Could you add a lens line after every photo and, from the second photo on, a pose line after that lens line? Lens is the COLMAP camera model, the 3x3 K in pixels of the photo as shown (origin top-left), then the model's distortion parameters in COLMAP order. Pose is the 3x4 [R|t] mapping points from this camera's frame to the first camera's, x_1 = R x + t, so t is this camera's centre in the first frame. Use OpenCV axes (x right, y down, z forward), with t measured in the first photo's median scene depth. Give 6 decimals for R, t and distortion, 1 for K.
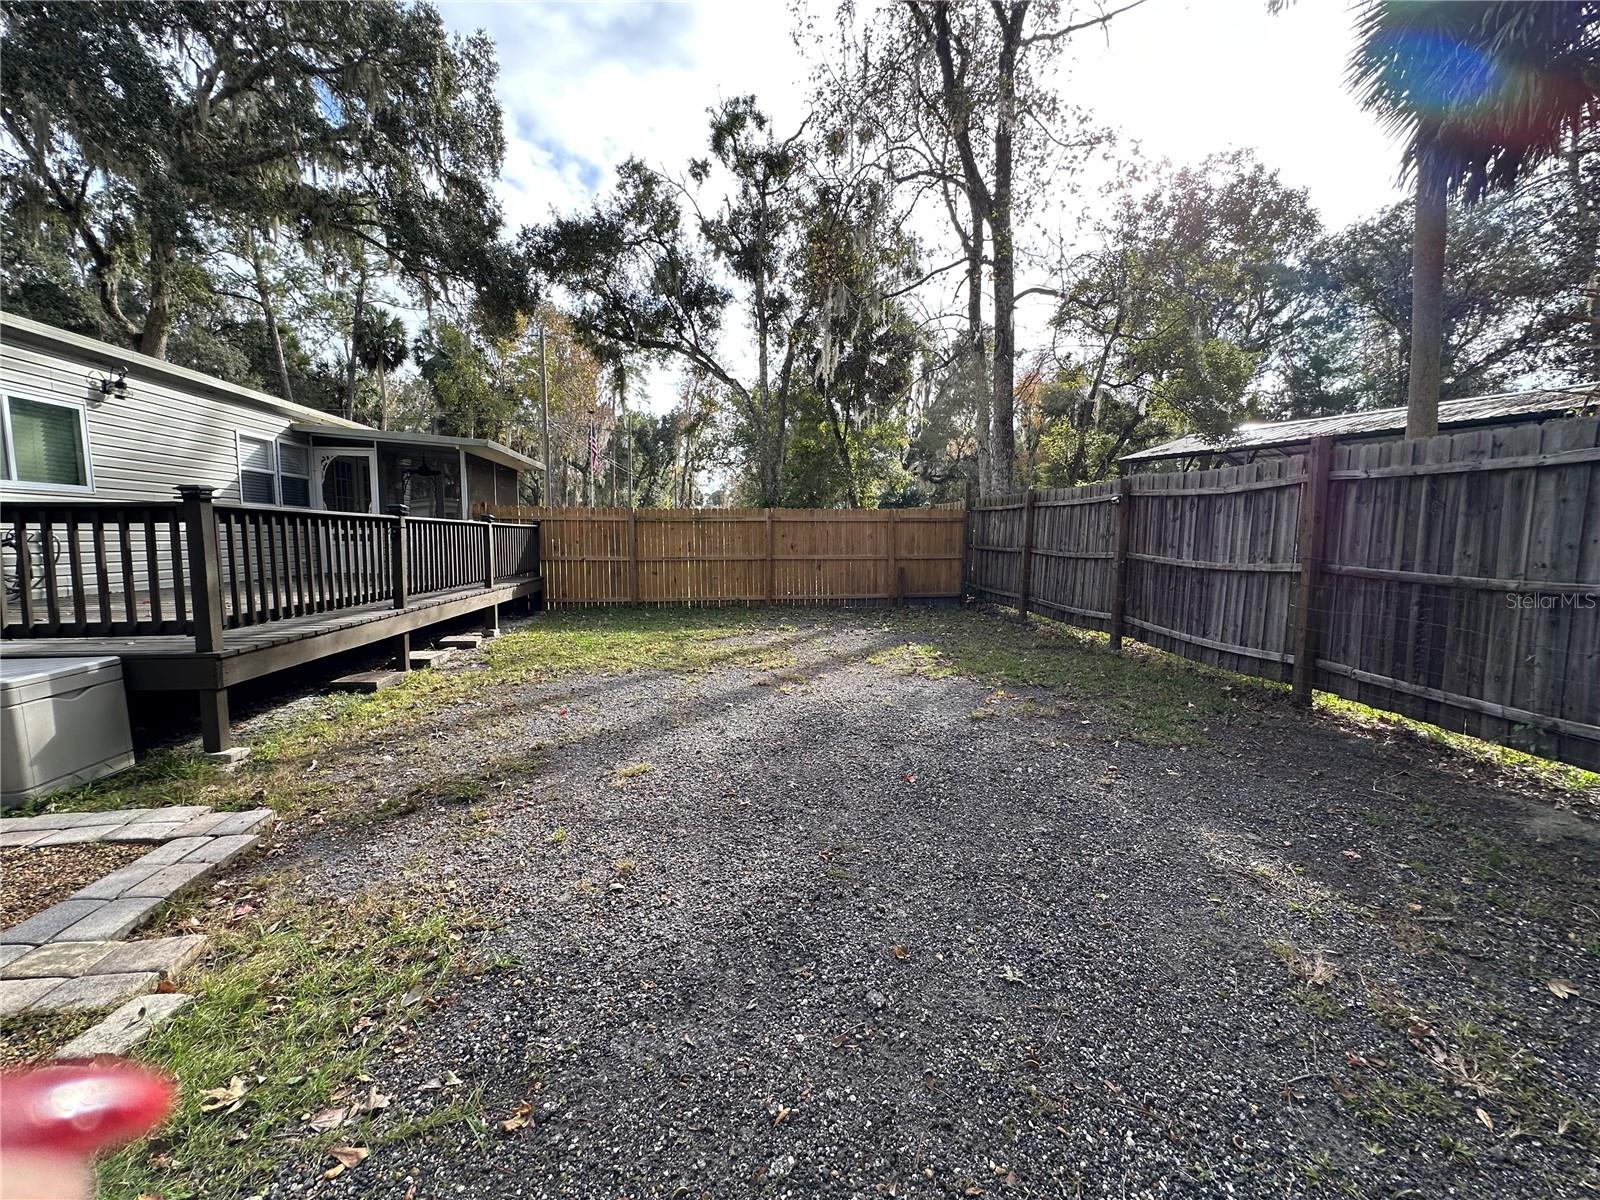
lens RADIAL K [[643.1, 0, 801.2], [0, 643.1, 601.7], [0, 0, 1]] dist [-0.003419, 0.000288]
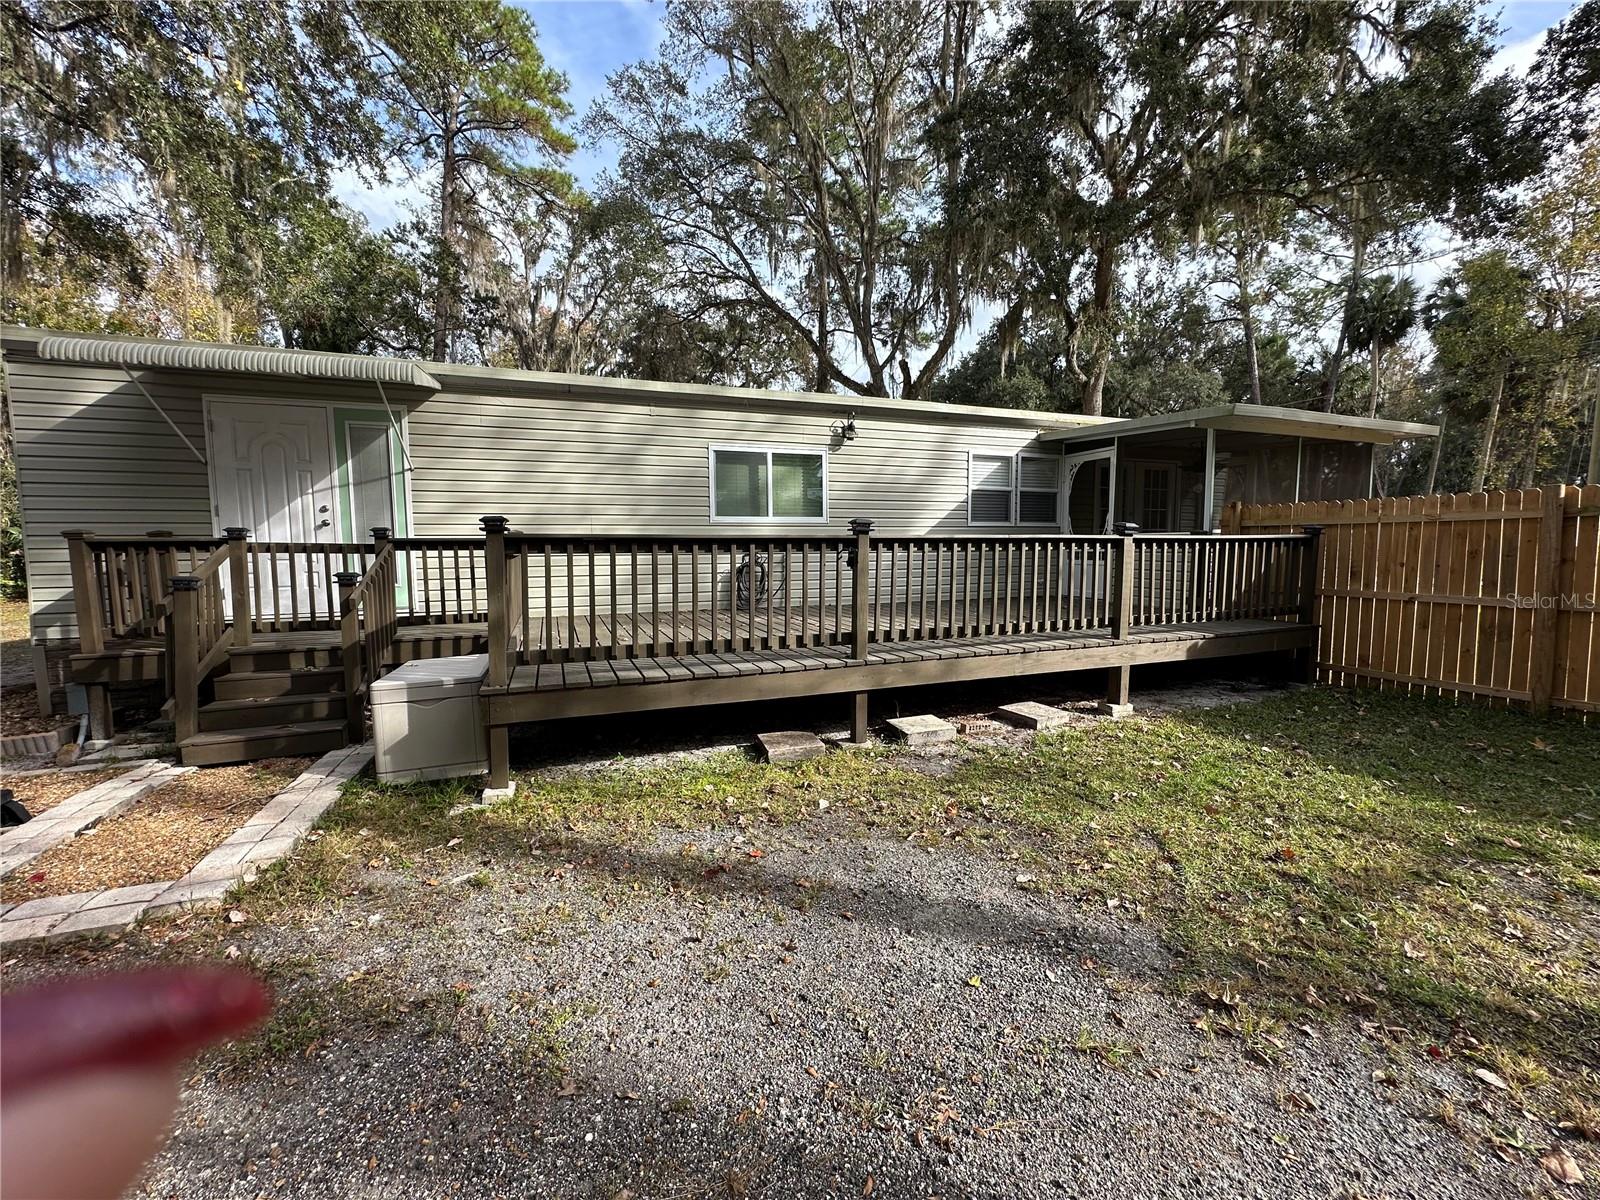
lens RADIAL K [[643.1, 0, 798.4], [0, 643.1, 600.5], [0, 0, 1]] dist [-0.003419, 0.000288]
pose [[0.224945, 0.067963, -0.971998, 0.052274], [-0.086622, 0.995009, 0.049525, -0.056415], [0.970514, 0.073056, 0.229709, 0.490358]]
